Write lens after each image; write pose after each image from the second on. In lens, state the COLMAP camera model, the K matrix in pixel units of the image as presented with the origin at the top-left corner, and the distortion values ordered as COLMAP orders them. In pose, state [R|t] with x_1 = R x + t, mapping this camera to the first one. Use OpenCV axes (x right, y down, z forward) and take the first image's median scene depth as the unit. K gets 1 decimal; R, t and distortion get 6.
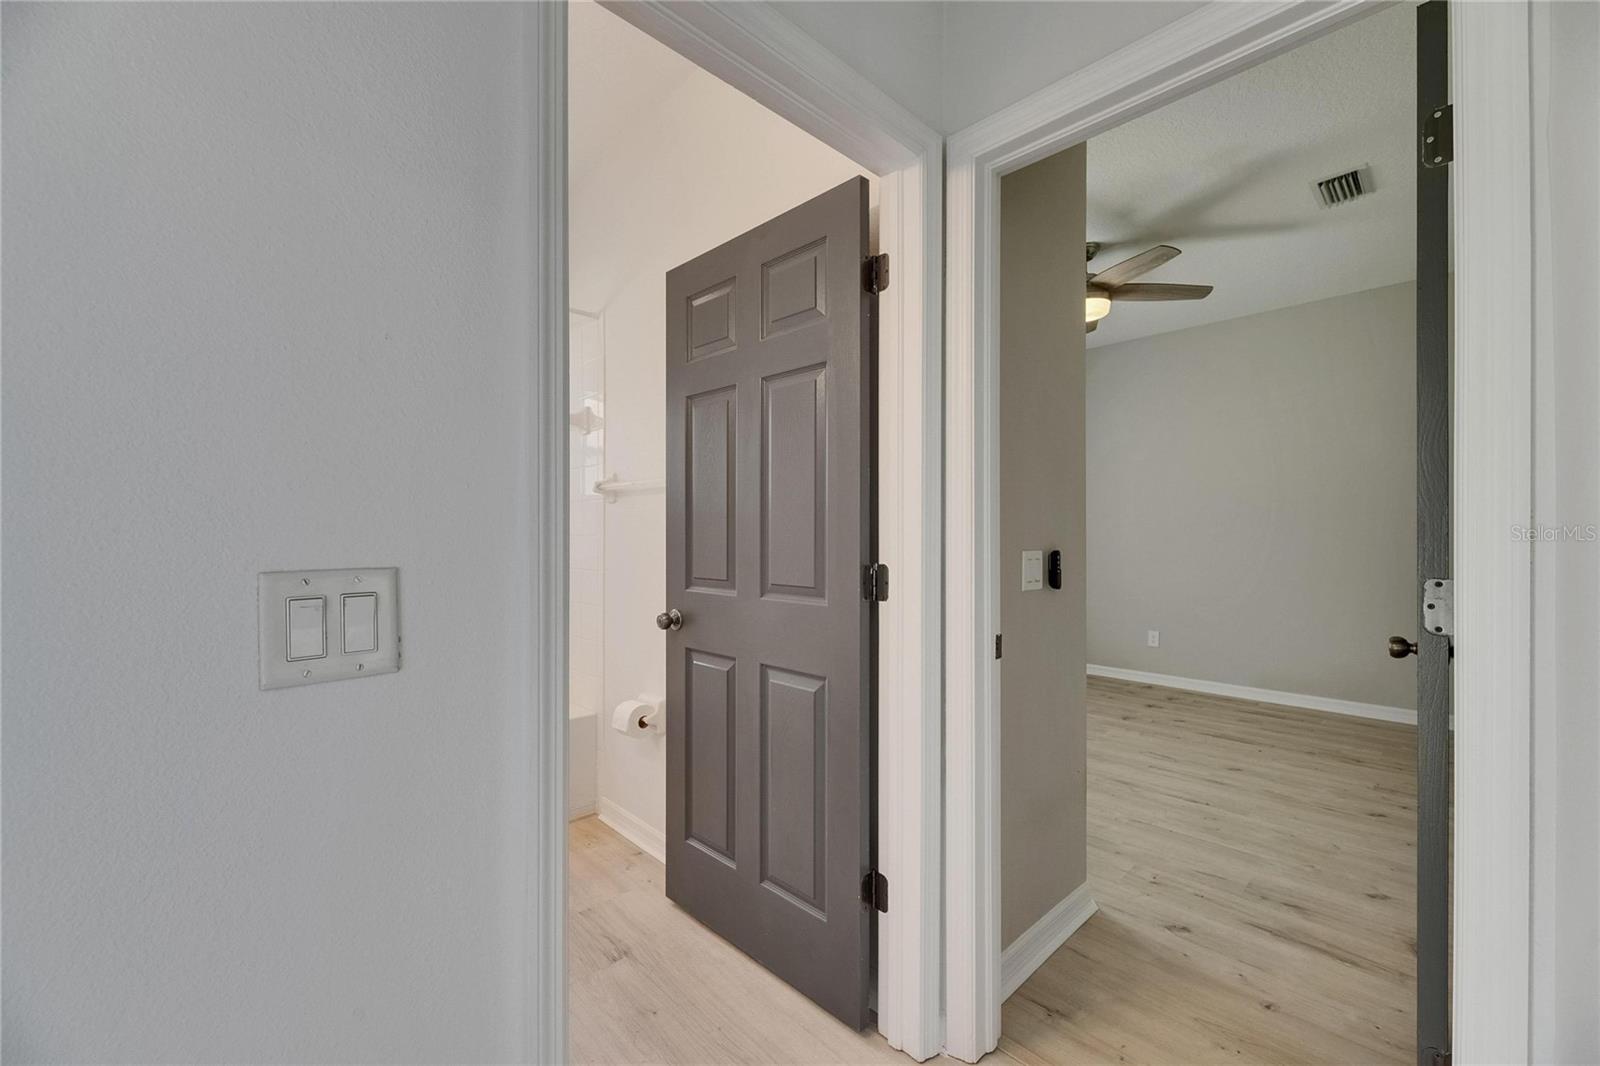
lens RADIAL K [[635.0, 0, 803.4], [0, 635.0, 540.5], [0, 0, 1]] dist [0.000338, 0.000199]
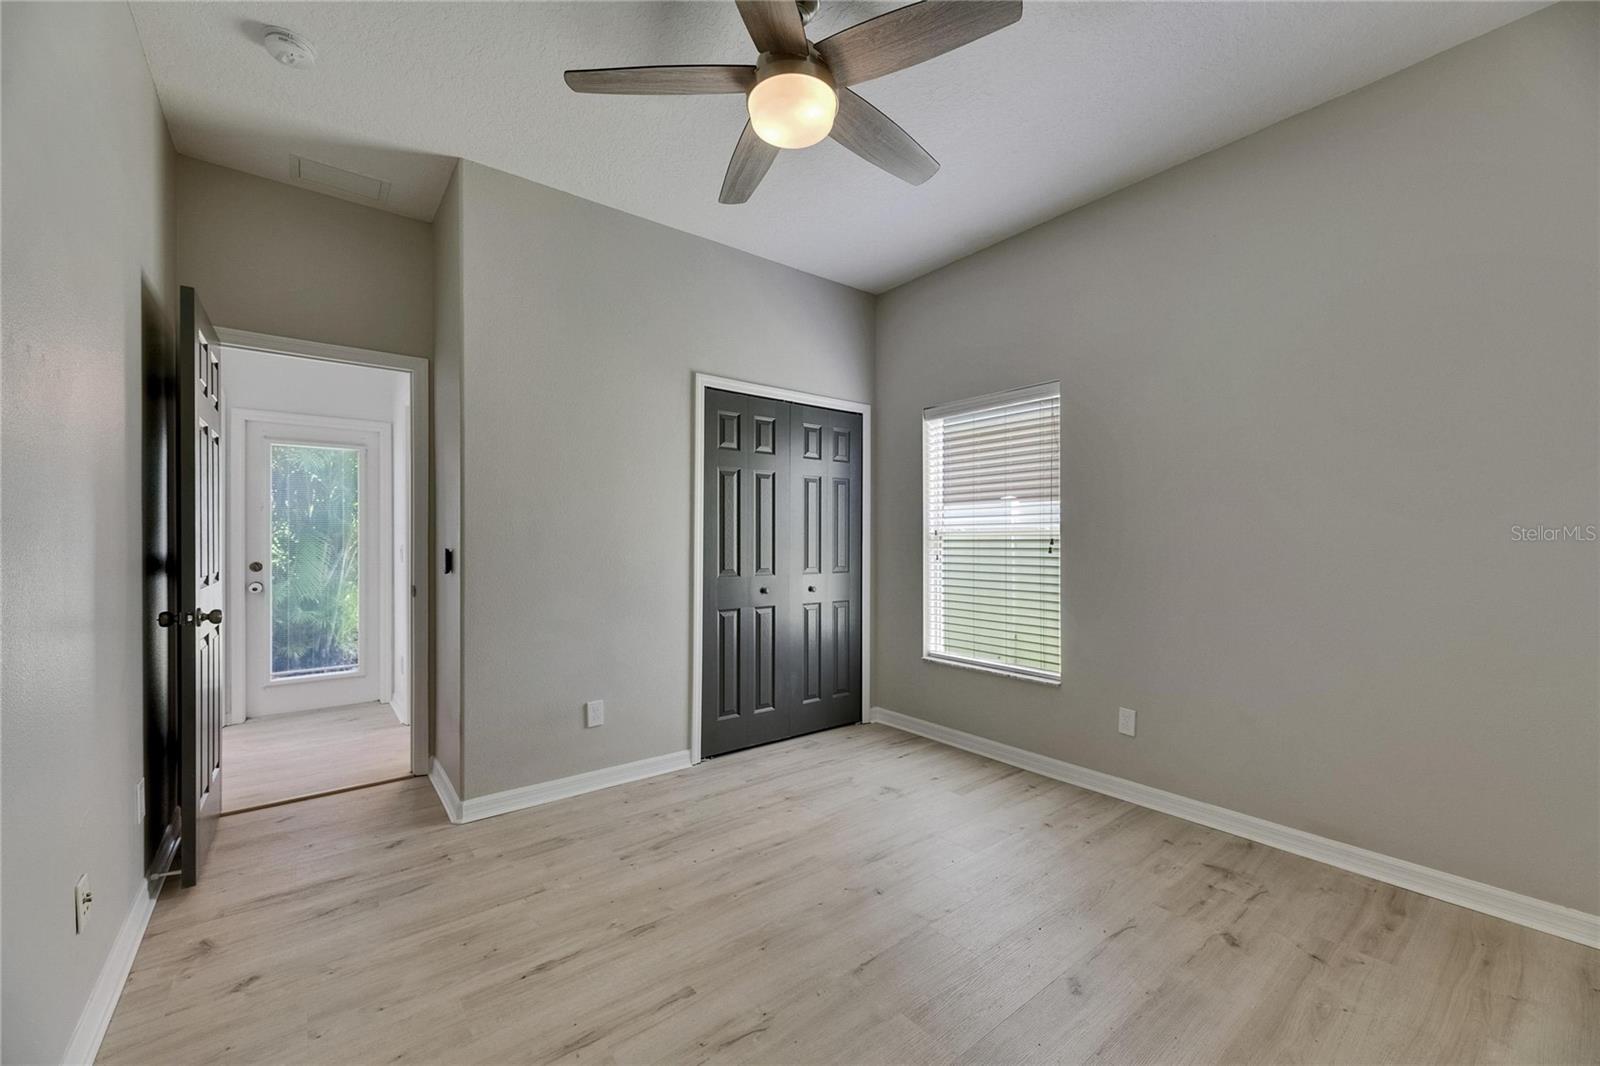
lens RADIAL K [[635.0, 0, 803.4], [0, 635.0, 540.5], [0, 0, 1]] dist [0.000338, 0.000199]
pose [[-0.094766, 0.006175, -0.995480, 1.340695], [-0.012425, 0.999896, 0.007385, -0.016630], [0.995422, 0.013069, -0.094679, 1.453181]]
